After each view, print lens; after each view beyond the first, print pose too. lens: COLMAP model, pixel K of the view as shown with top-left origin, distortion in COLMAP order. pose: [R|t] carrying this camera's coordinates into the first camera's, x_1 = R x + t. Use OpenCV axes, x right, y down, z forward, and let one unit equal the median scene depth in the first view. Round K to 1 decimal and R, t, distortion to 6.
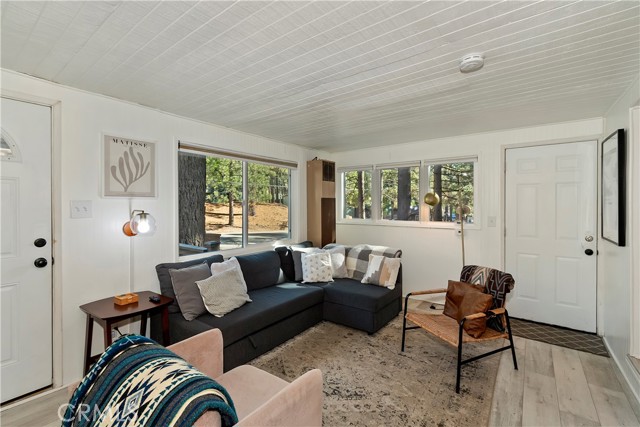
lens RADIAL K [[283.9, 0, 310.3], [0, 283.9, 206.8], [0, 0, 1]] dist [0.002496, -0.000319]
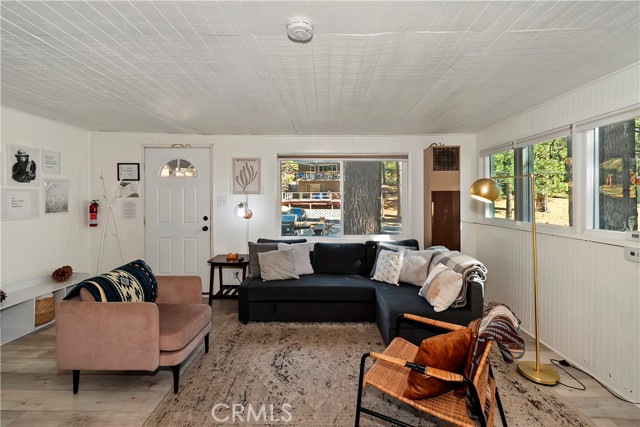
lens RADIAL K [[283.9, 0, 318.9], [0, 283.9, 197.0], [0, 0, 1]] dist [0.002496, -0.000319]
pose [[0.607633, -0.000619, -0.794217, 0.835098], [-0.006819, 0.999959, -0.005996, -0.010712], [0.794188, 0.009059, 0.607604, 0.338503]]
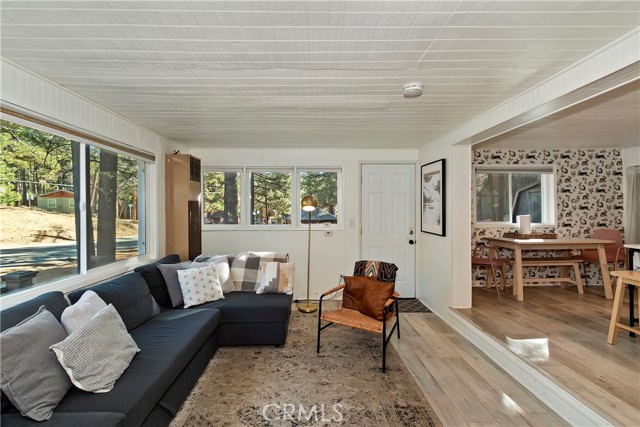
lens RADIAL K [[283.9, 0, 309.8], [0, 283.9, 209.0], [0, 0, 1]] dist [0.002496, -0.000319]
pose [[0.781814, -0.002066, 0.623509, -0.328521], [0.004844, 0.999984, -0.002761, -0.004793], [-0.623493, 0.005178, 0.781812, 0.217375]]
